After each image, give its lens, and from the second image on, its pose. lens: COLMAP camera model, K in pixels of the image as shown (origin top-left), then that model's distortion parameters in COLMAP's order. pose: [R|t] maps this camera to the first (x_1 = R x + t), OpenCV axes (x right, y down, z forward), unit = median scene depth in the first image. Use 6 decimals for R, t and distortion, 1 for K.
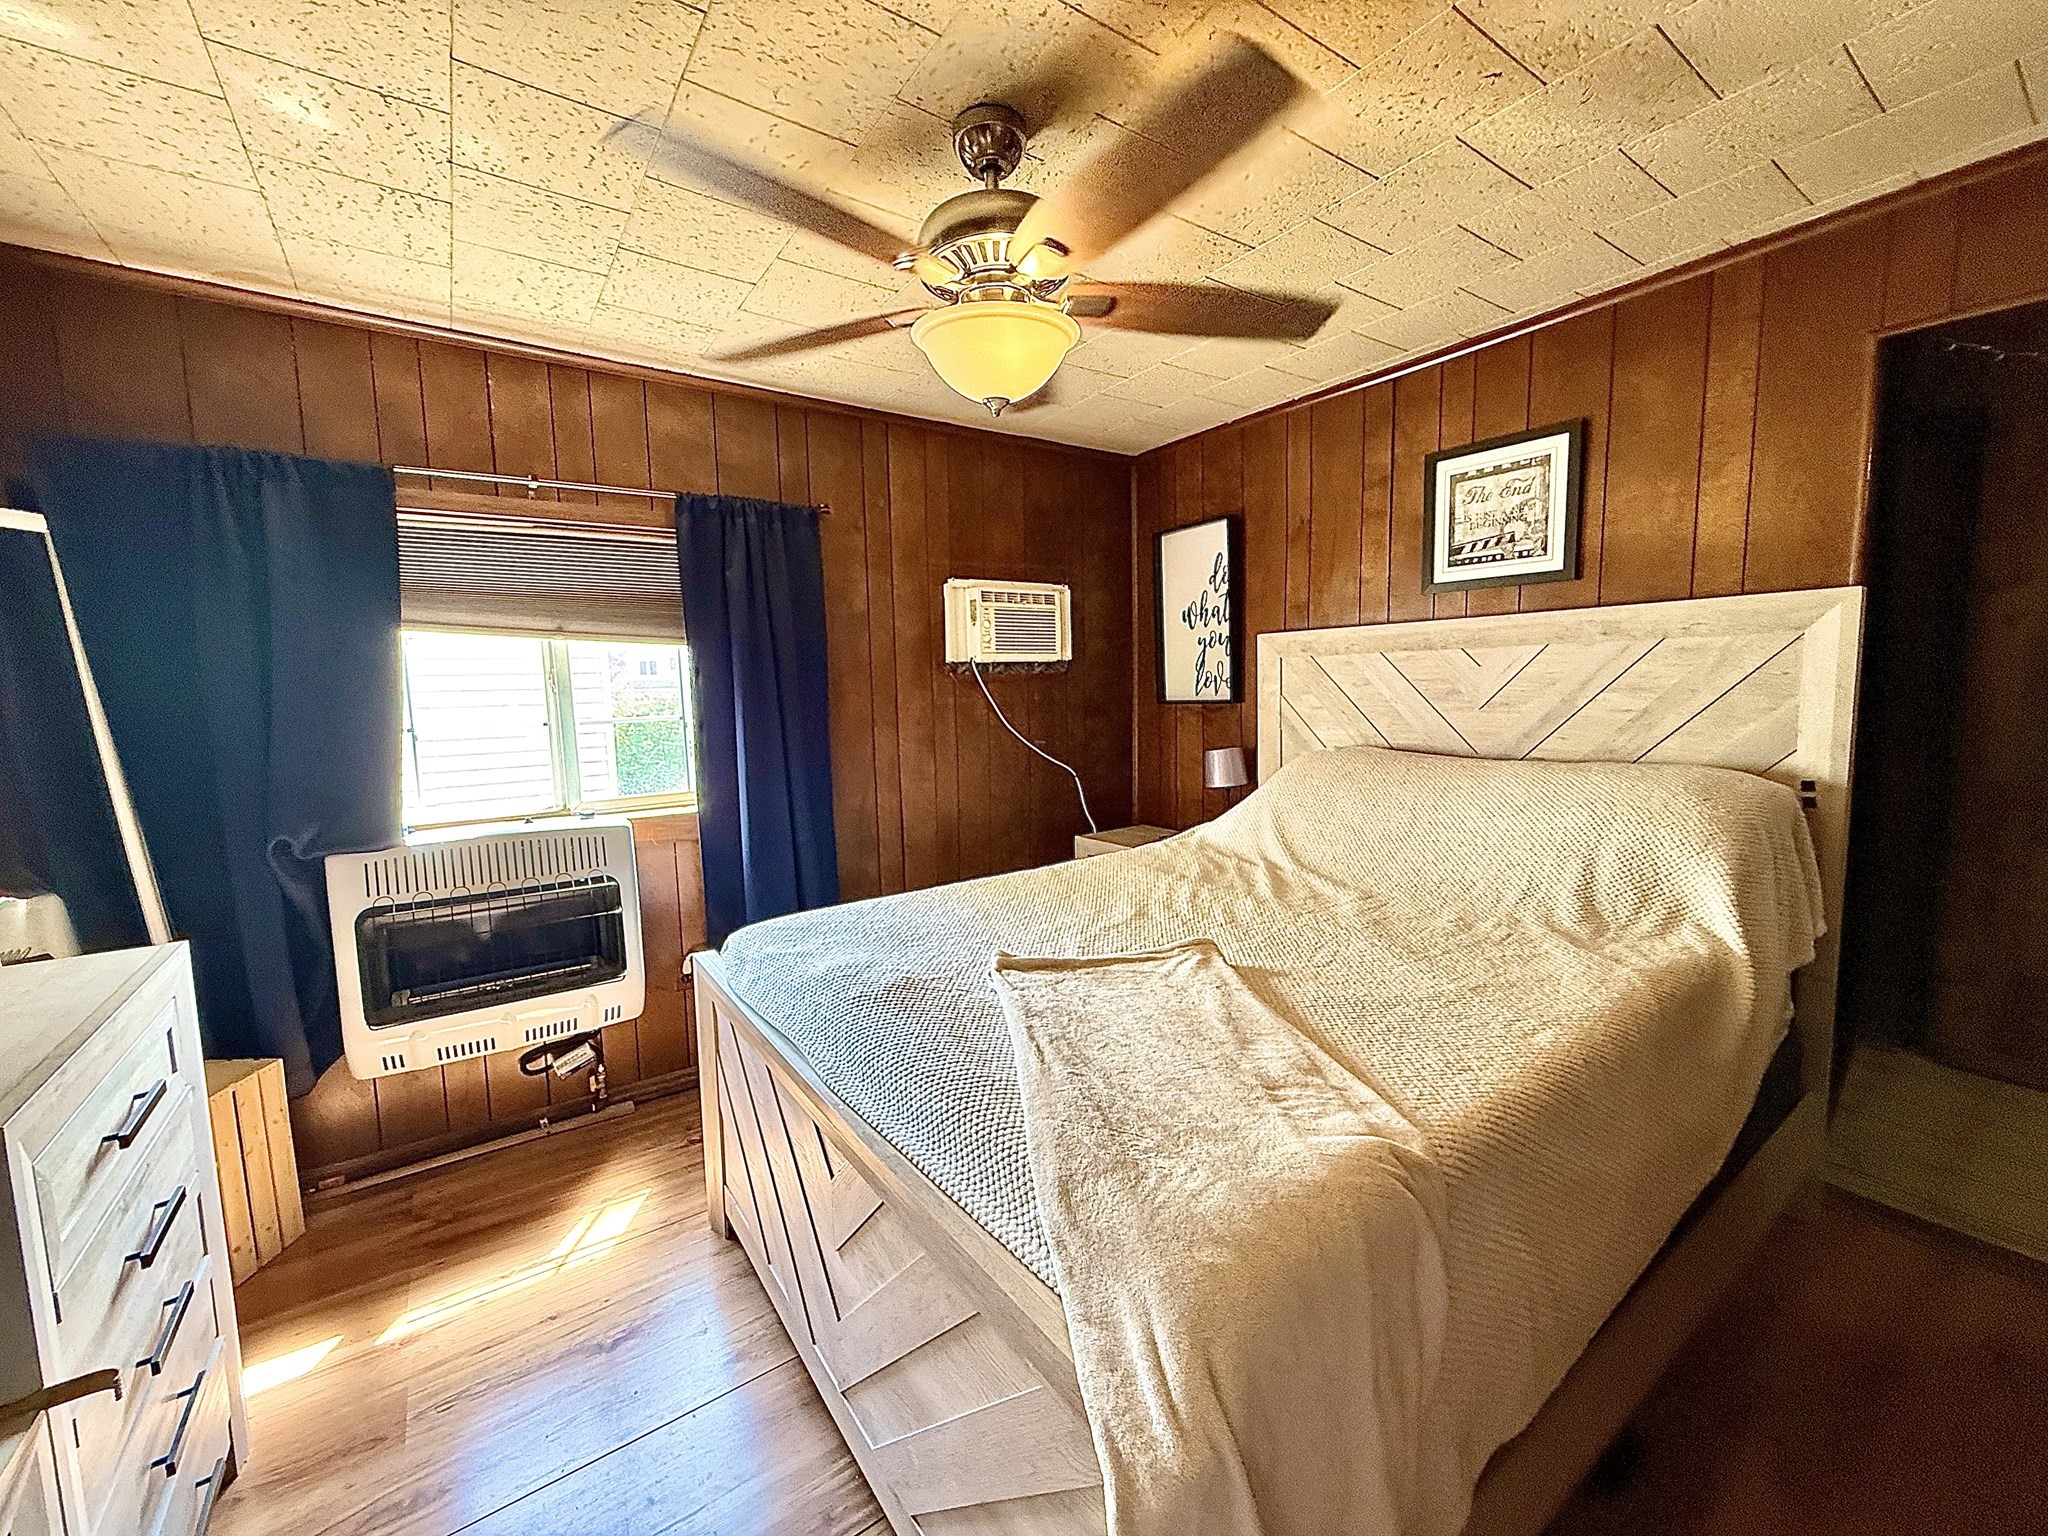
lens RADIAL K [[817.2, 0, 1020.6], [0, 817.2, 760.1], [0, 0, 1]] dist [-0.000385, 0.000538]
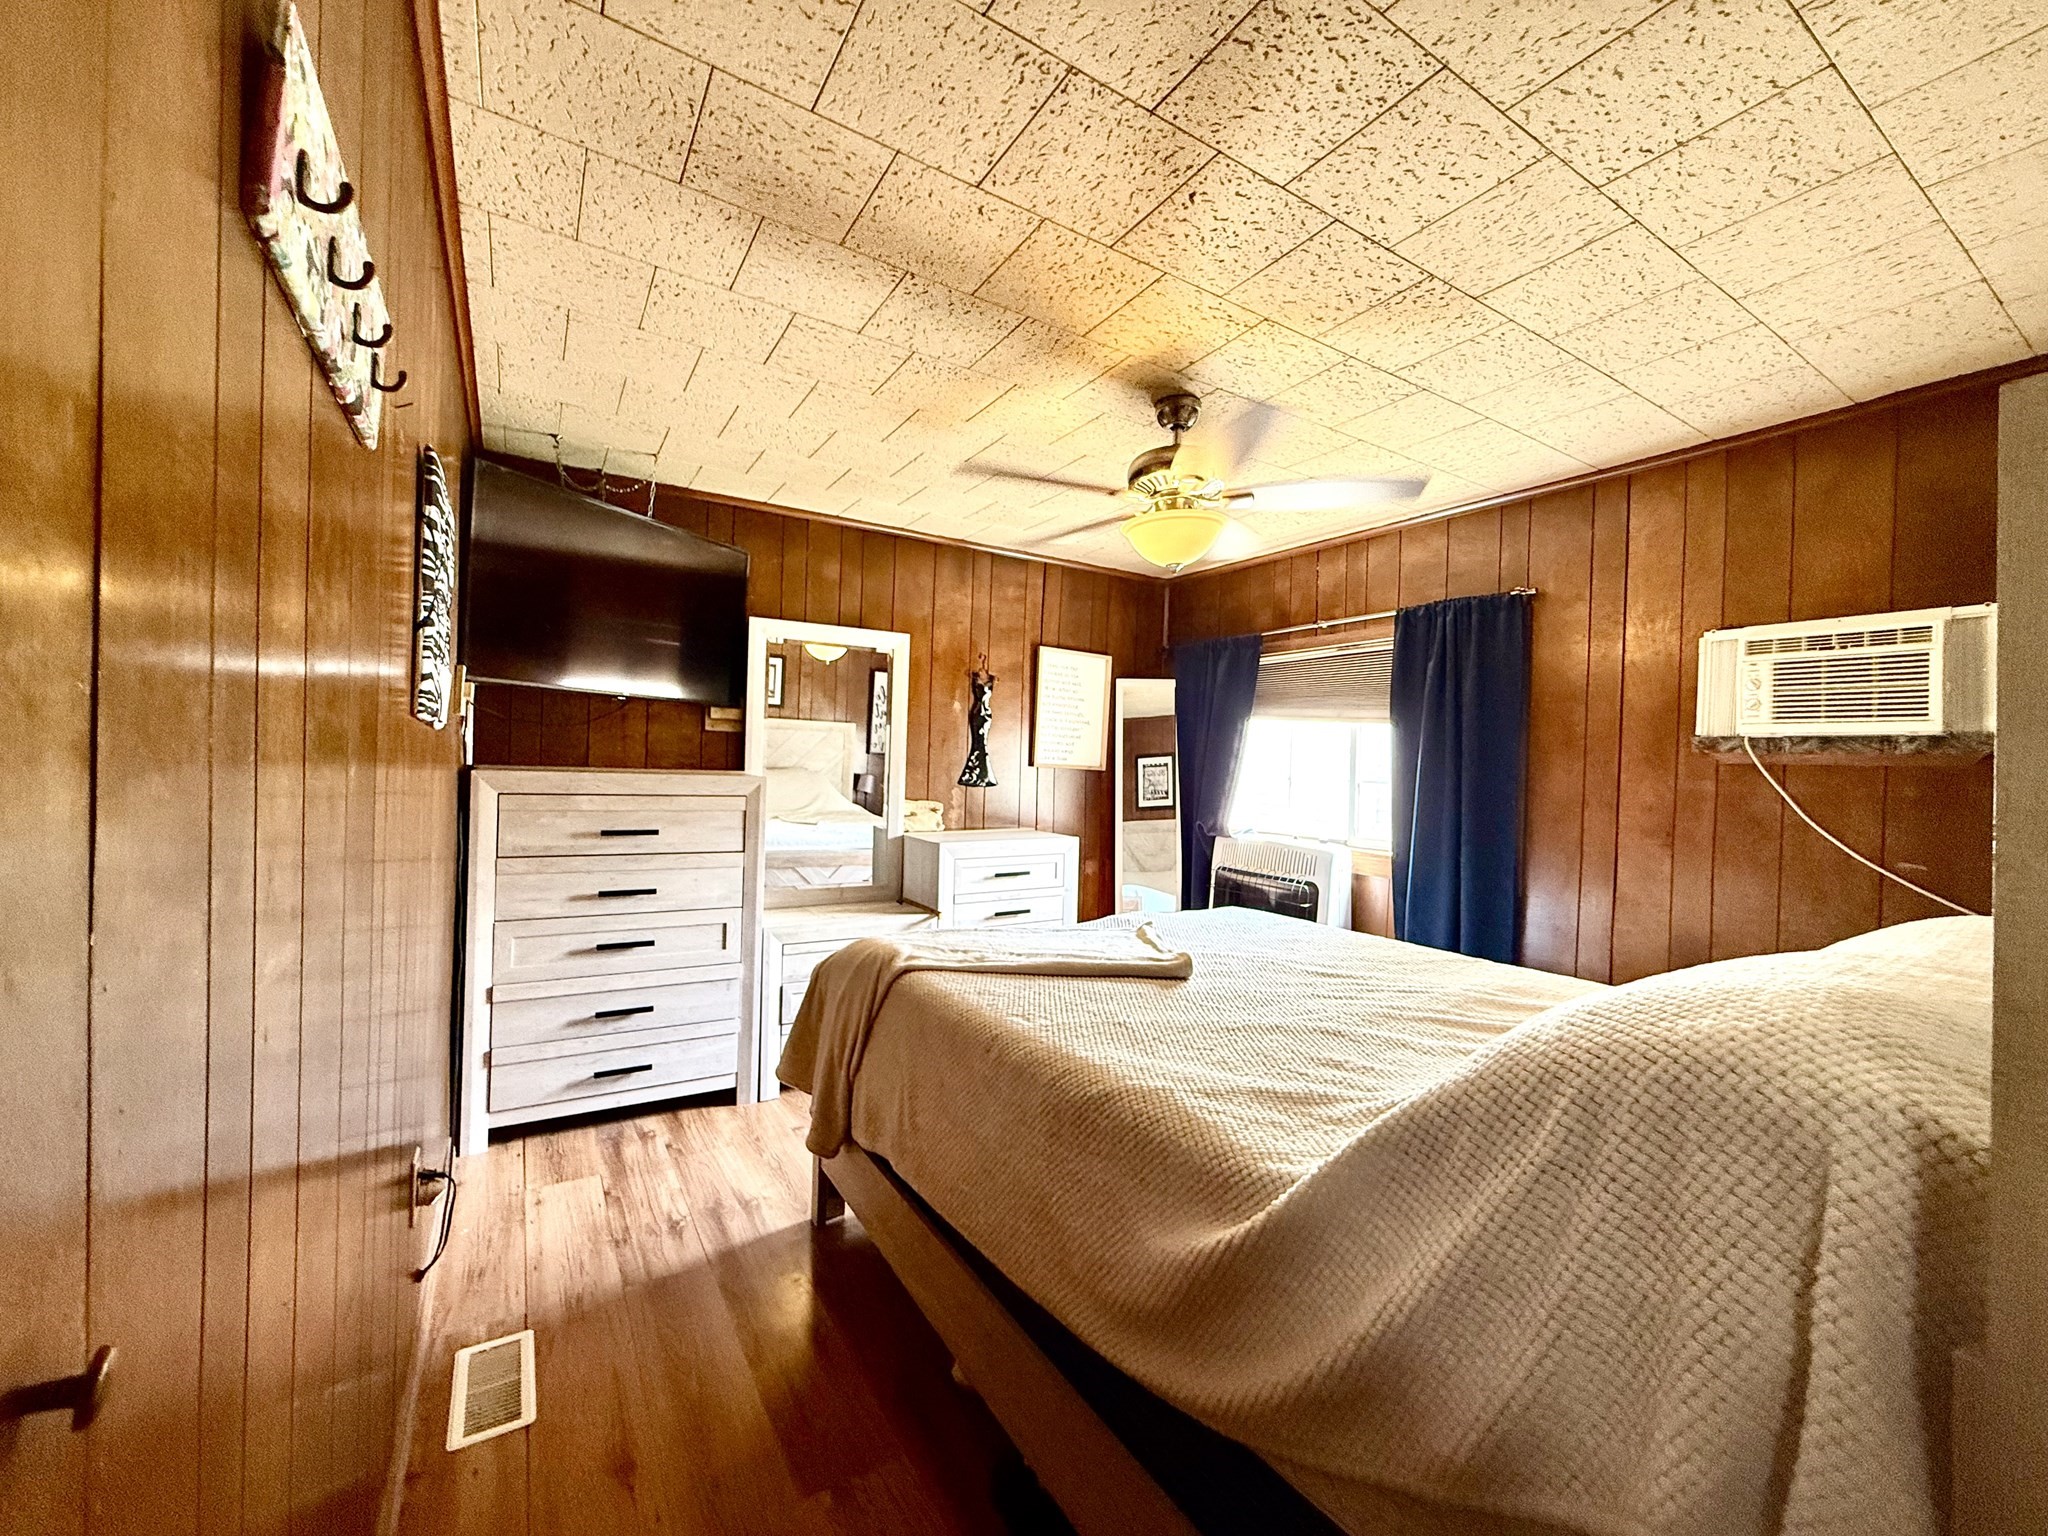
lens RADIAL K [[817.2, 0, 1021.3], [0, 817.2, 768.2], [0, 0, 1]] dist [-0.000385, 0.000538]
pose [[-0.067737, 0.023564, -0.997425, 0.862335], [-0.134491, 0.990381, 0.032531, -0.033407], [0.988597, 0.136348, -0.063916, 0.482225]]
